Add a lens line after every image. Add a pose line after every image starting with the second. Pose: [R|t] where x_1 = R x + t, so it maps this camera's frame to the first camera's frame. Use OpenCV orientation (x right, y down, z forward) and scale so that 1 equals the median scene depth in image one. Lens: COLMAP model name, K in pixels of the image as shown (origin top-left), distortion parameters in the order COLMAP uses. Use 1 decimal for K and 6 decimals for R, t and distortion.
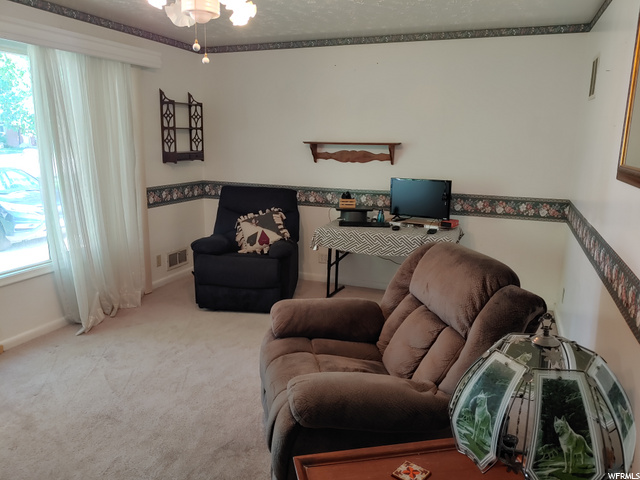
lens RADIAL K [[493.0, 0, 320.0], [0, 493.0, 240.0], [0, 0, 1]] dist [0.061285, -0.196871]
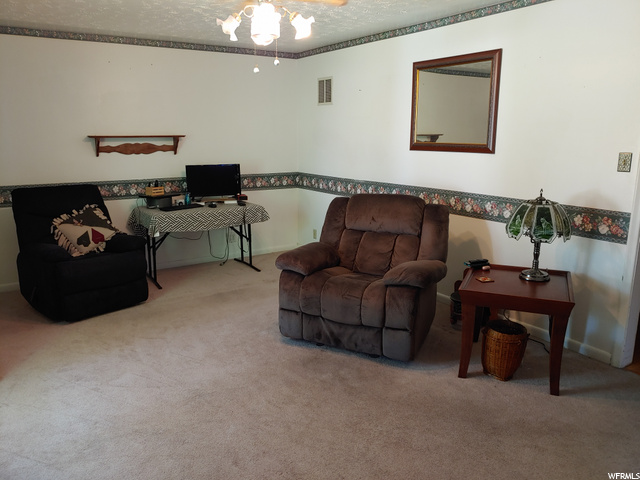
lens RADIAL K [[493.0, 0, 320.0], [0, 493.0, 240.0], [0, 0, 1]] dist [0.061285, -0.196871]
pose [[0.562943, -0.181919, 0.806226, -0.626898], [0.177870, 0.979284, 0.096771, -0.011704], [-0.807129, 0.088927, 0.583639, 0.088083]]
